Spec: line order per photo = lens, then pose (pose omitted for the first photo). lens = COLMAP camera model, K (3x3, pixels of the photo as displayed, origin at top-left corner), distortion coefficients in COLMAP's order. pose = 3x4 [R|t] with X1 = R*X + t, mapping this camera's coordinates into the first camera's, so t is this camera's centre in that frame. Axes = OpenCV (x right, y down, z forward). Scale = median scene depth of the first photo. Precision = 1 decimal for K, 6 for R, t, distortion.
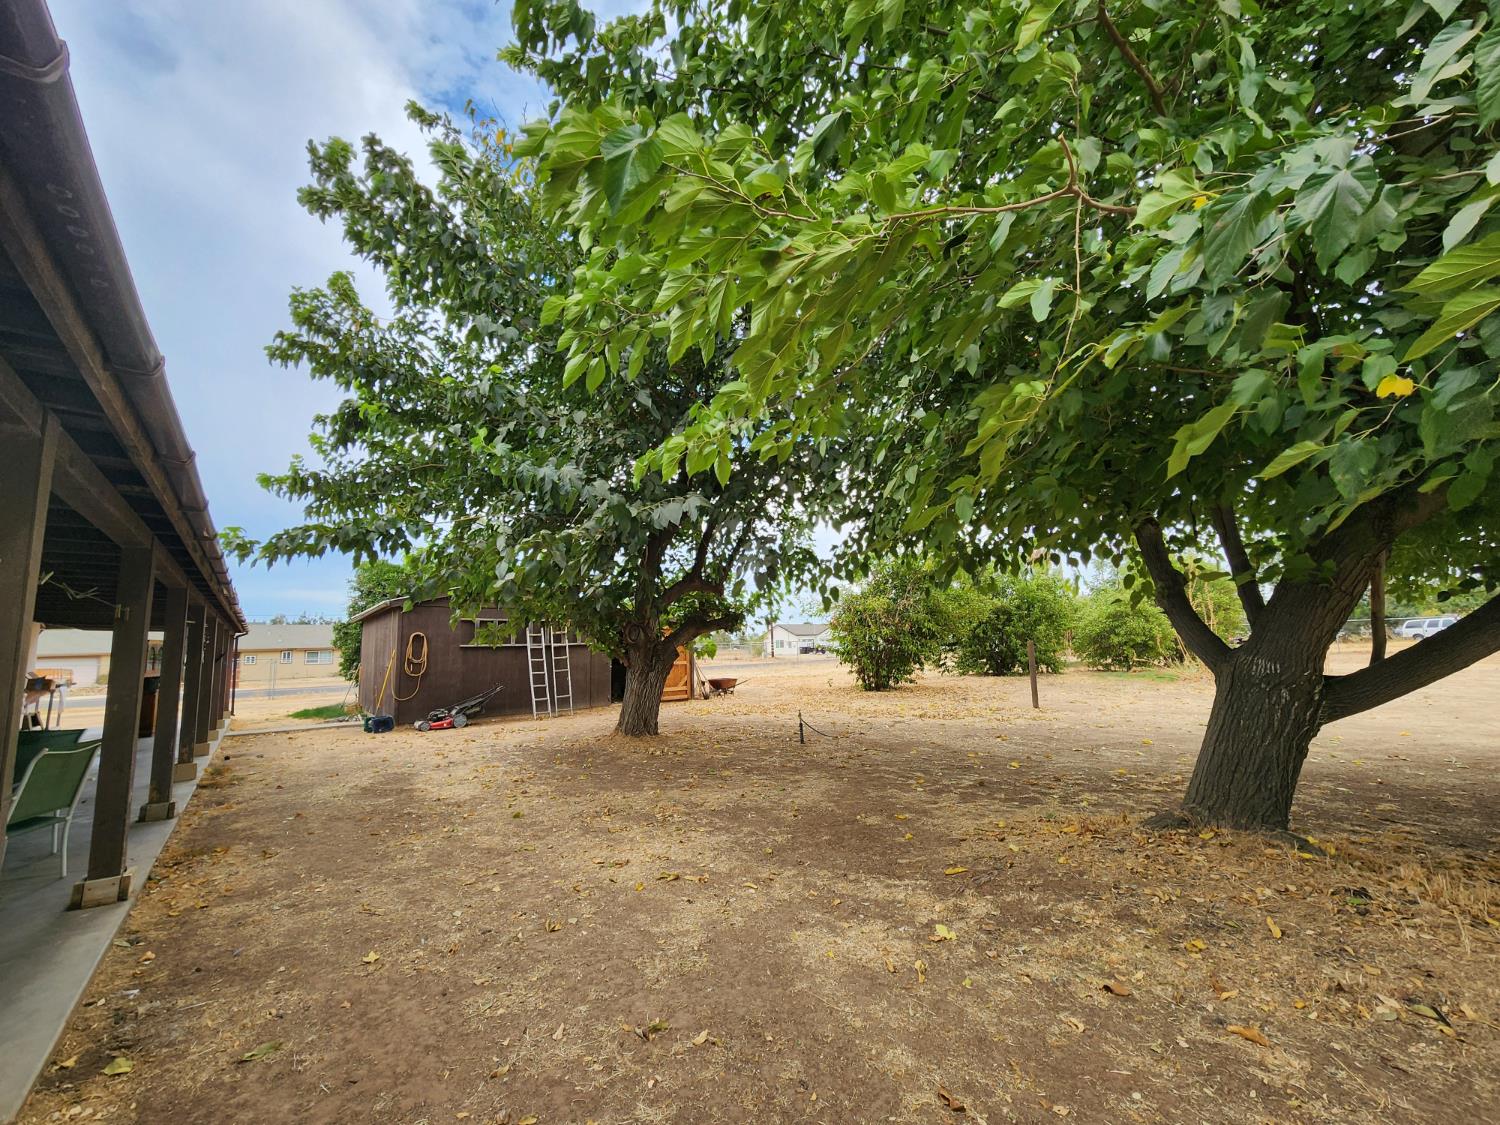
lens RADIAL K [[616.2, 0, 748.8], [0, 616.2, 562.3], [0, 0, 1]] dist [0.000443, 0.001224]
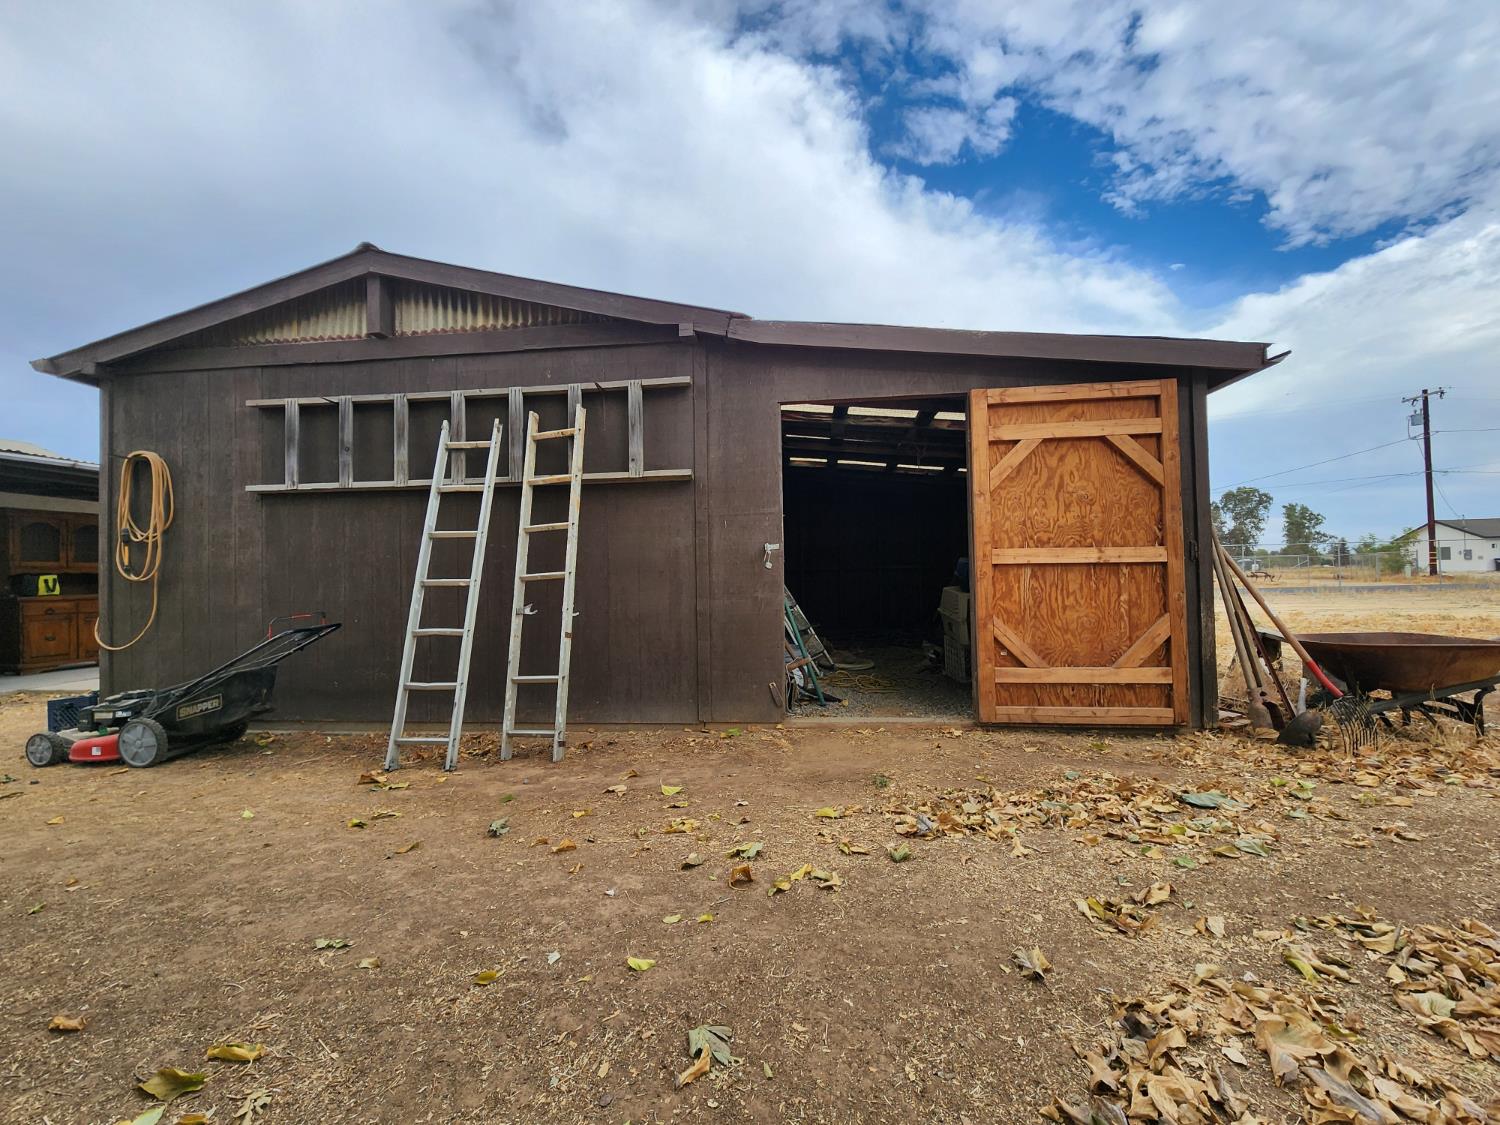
lens RADIAL K [[616.2, 0, 746.0], [0, 616.2, 565.9], [0, 0, 1]] dist [0.000443, 0.001224]
pose [[0.718848, 0.003898, -0.695156, -0.067179], [0.092193, 0.990617, 0.100889, 0.151095], [0.689027, -0.136612, 0.711744, 0.863324]]
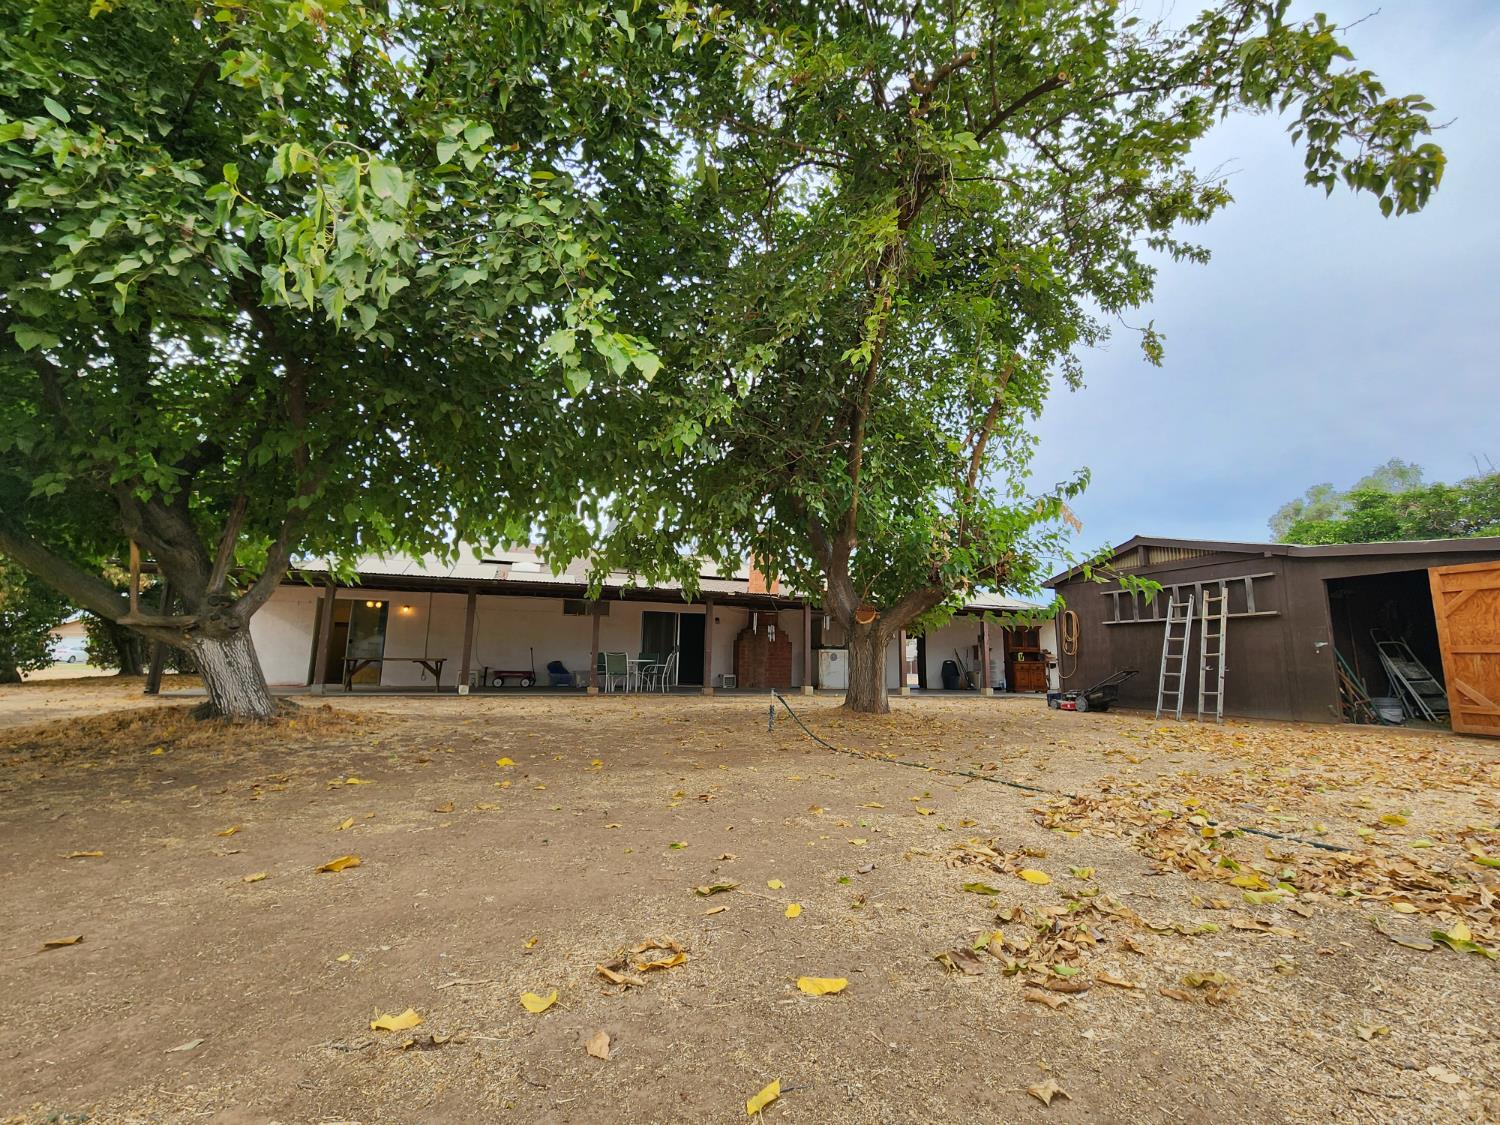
lens RADIAL K [[616.2, 0, 753.6], [0, 616.2, 563.5], [0, 0, 1]] dist [0.000443, 0.001224]
pose [[-0.329044, -0.122619, -0.936320, 0.491692], [0.123752, 0.977383, -0.171486, 0.129609], [0.936171, -0.172297, -0.306428, 0.743698]]
